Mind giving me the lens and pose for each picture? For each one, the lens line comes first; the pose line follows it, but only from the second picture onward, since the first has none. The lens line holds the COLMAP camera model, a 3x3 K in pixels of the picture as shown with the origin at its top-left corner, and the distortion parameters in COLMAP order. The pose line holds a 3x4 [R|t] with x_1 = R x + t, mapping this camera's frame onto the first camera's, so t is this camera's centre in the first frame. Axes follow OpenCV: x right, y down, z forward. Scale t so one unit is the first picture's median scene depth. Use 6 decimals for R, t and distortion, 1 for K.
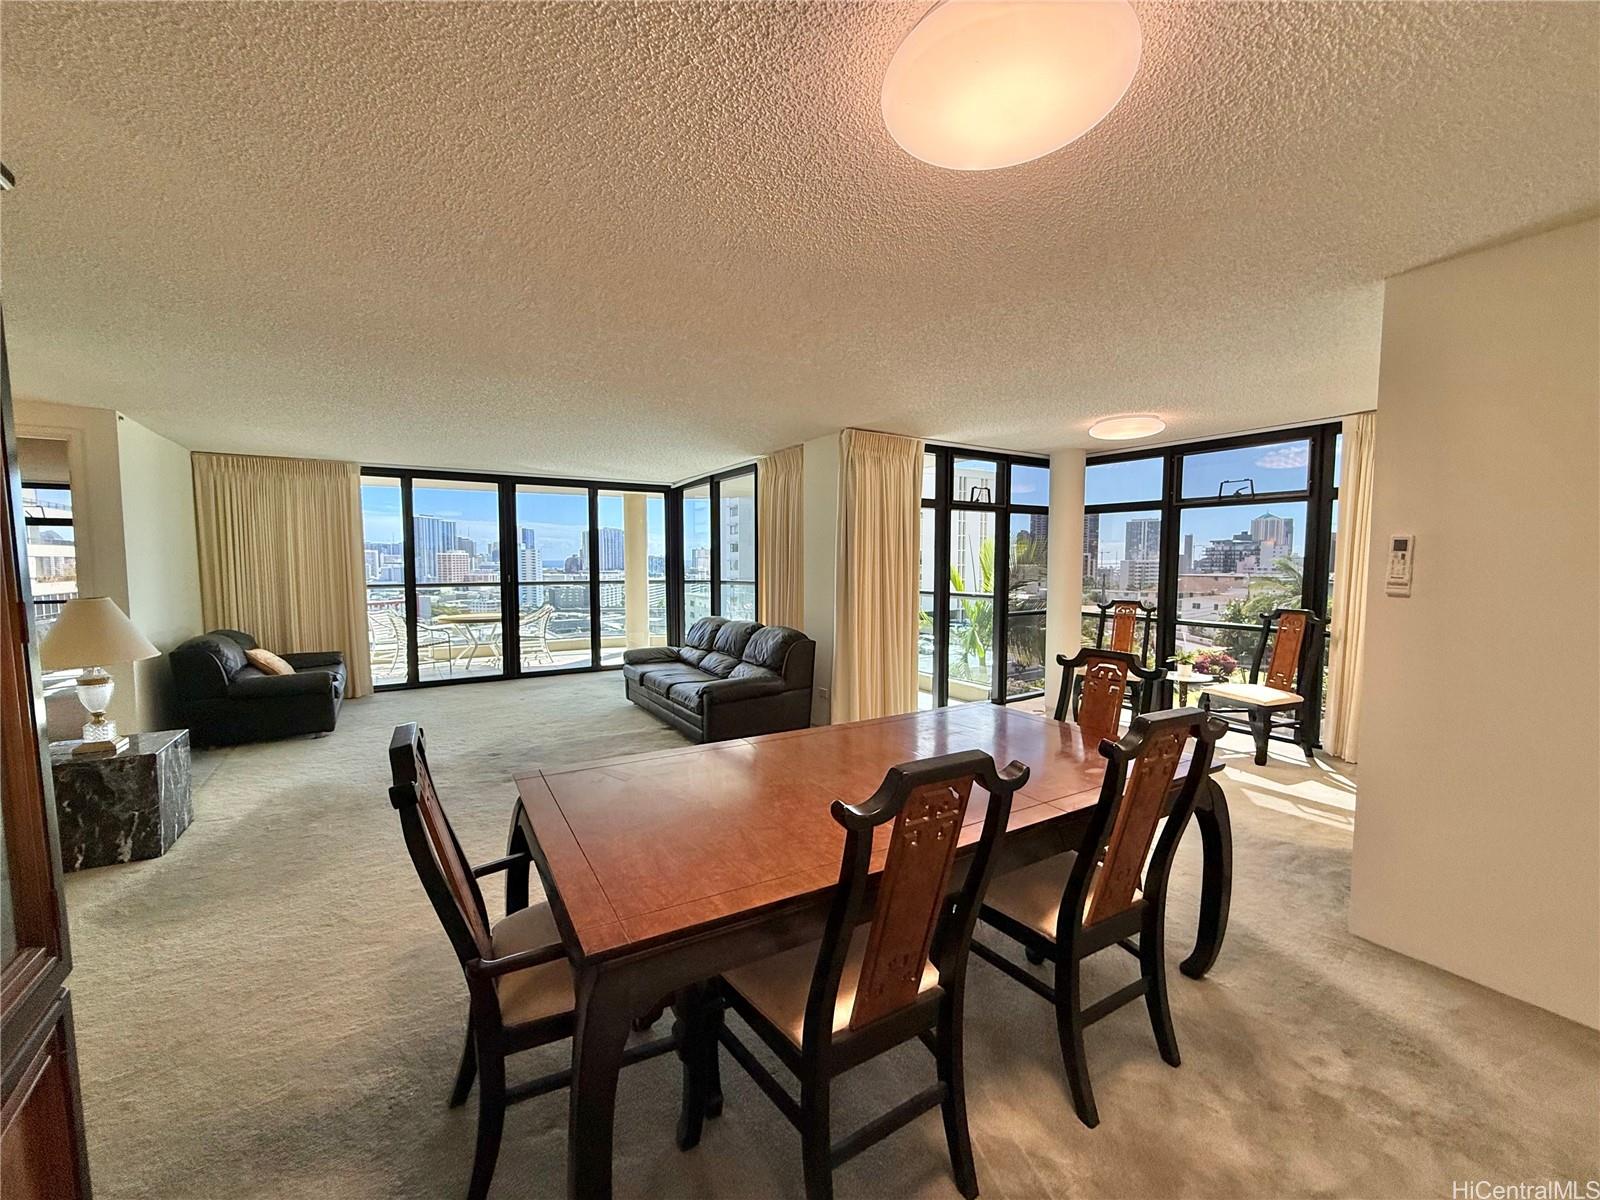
lens RADIAL K [[639.5, 0, 796.6], [0, 639.5, 604.2], [0, 0, 1]] dist [-0.000275, 0.000034]
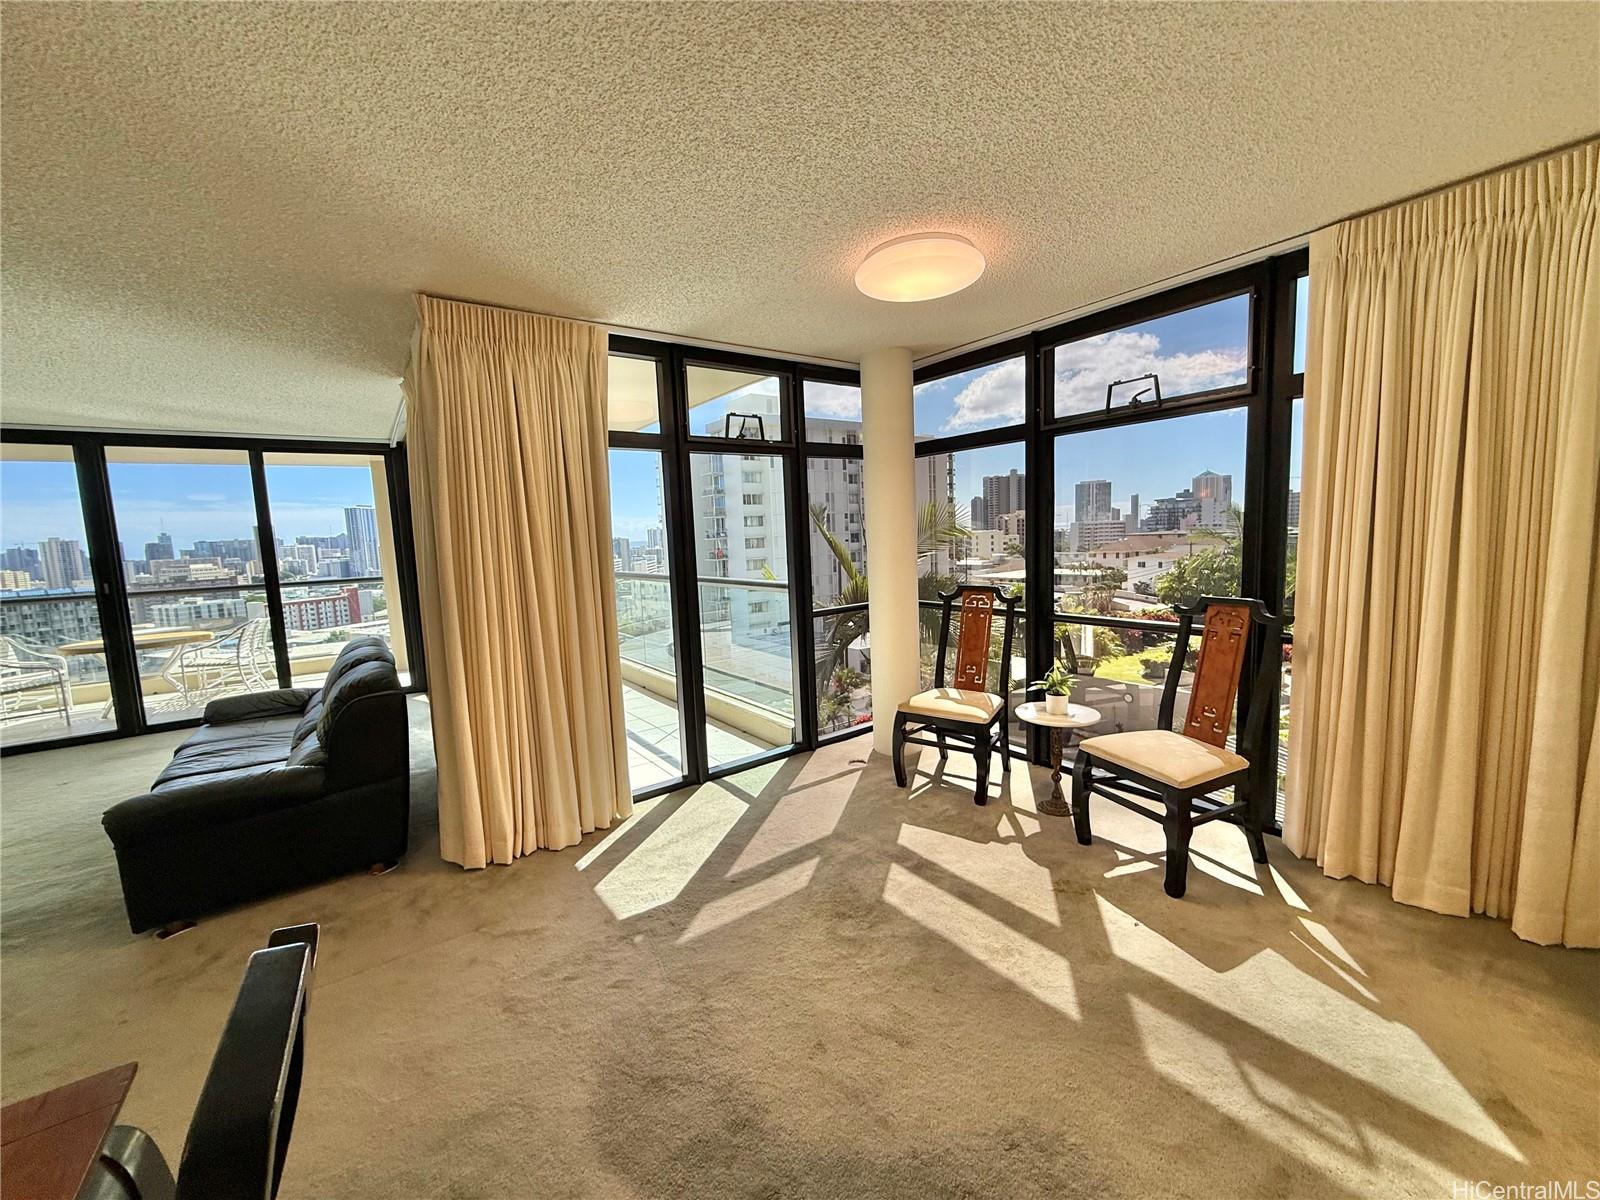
lens RADIAL K [[637.5, 0, 796.6], [0, 637.5, 602.9], [0, 0, 1]] dist [-0.000109, -0.000251]
pose [[0.997067, -0.049527, 0.058357, 0.313981], [0.047335, 0.998142, 0.038365, -0.023225], [-0.060148, -0.035490, 0.997558, 0.398083]]
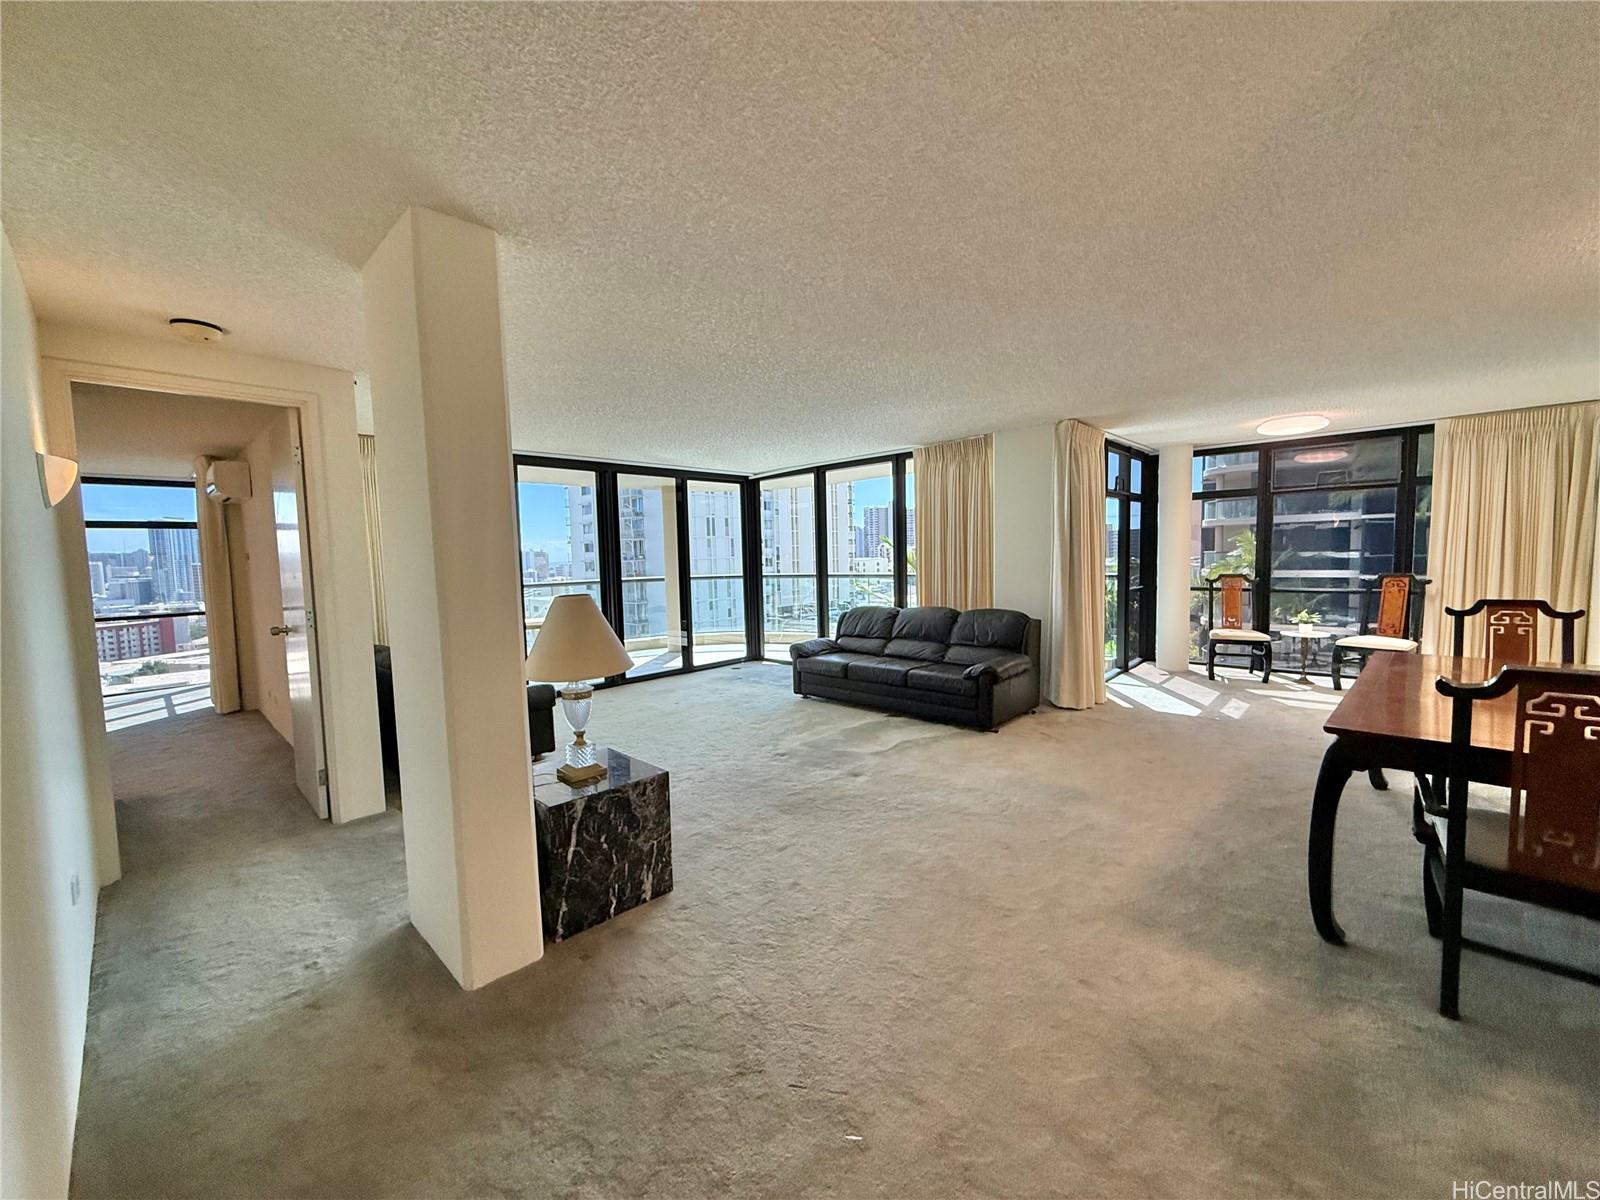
lens RADIAL K [[637.9, 0, 797.0], [0, 637.9, 611.6], [0, 0, 1]] dist [0.000348, 0.000058]
pose [[0.968092, -0.046722, 0.246201, -0.571976], [0.043053, 0.998867, 0.020268, 0.004138], [-0.246870, -0.009021, 0.969007, 0.068184]]
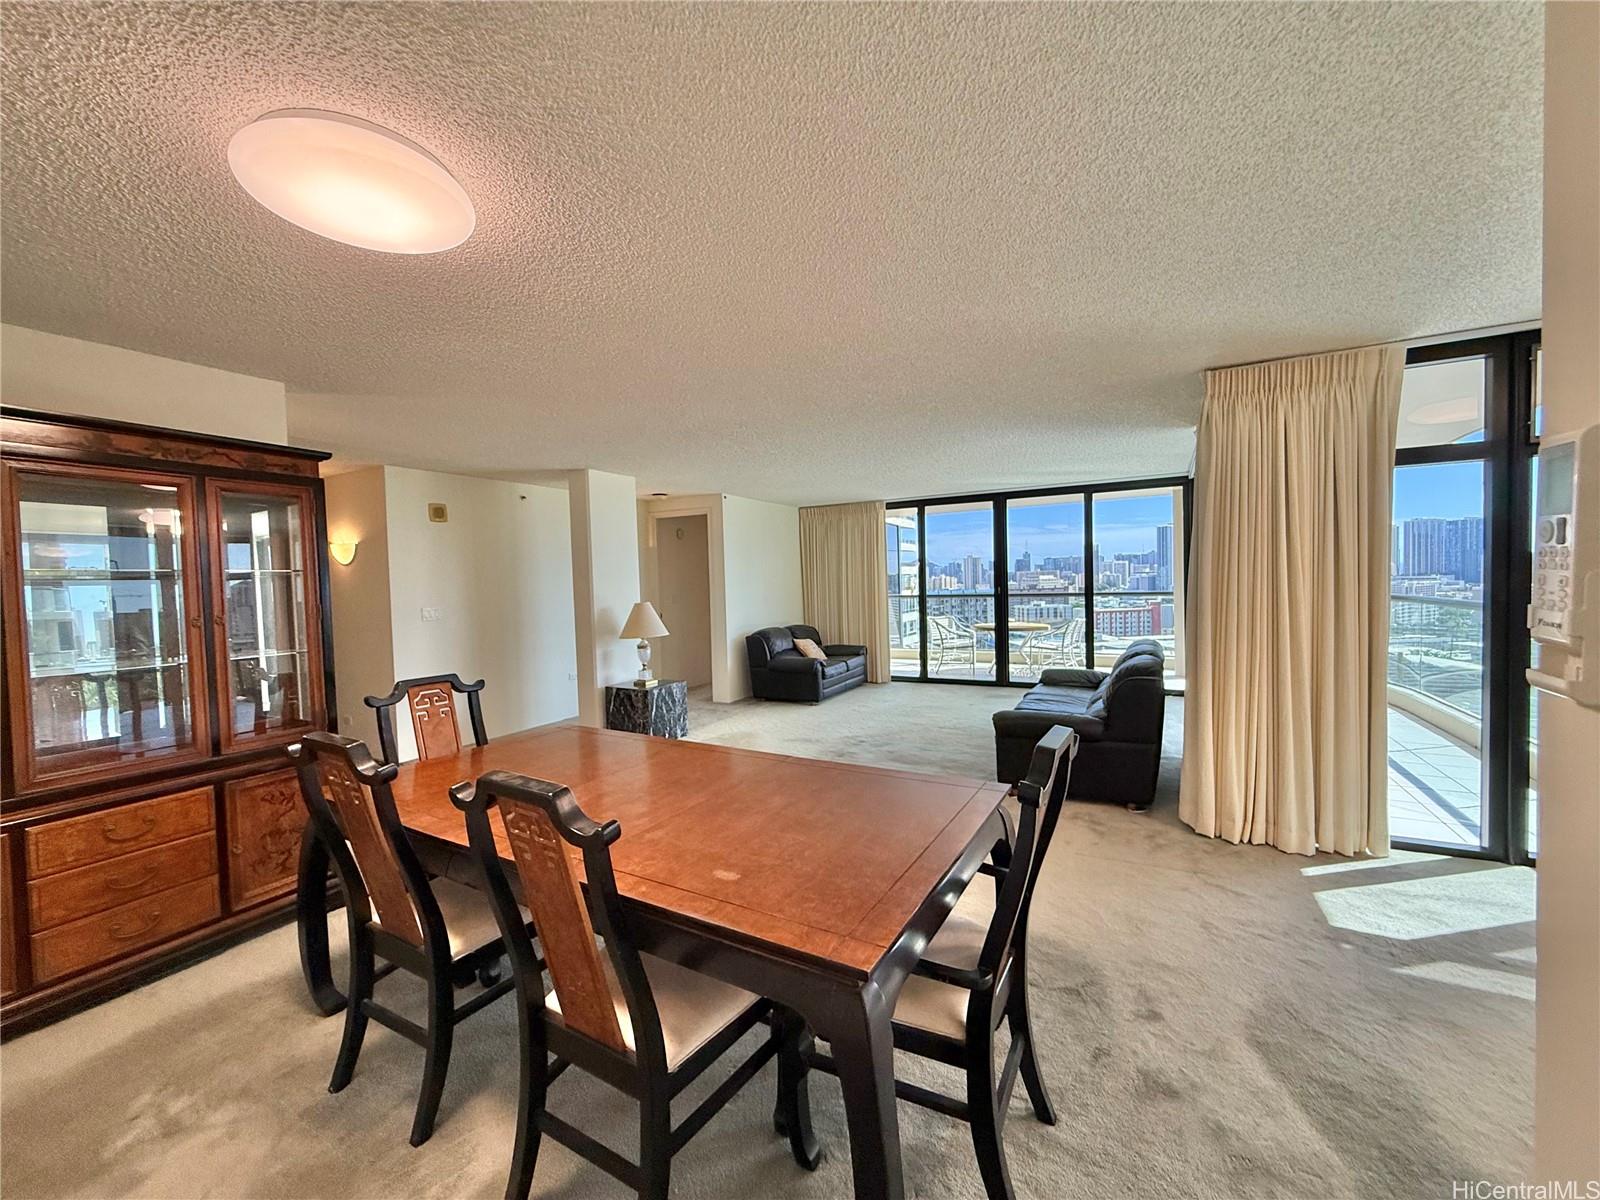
lens RADIAL K [[639.5, 0, 796.6], [0, 639.5, 604.2], [0, 0, 1]] dist [-0.000275, 0.000034]
pose [[0.488163, 0.019400, -0.872537, 0.415670], [-0.031090, 0.999505, 0.004829, -0.016479], [0.872199, 0.024770, 0.488524, 0.269182]]
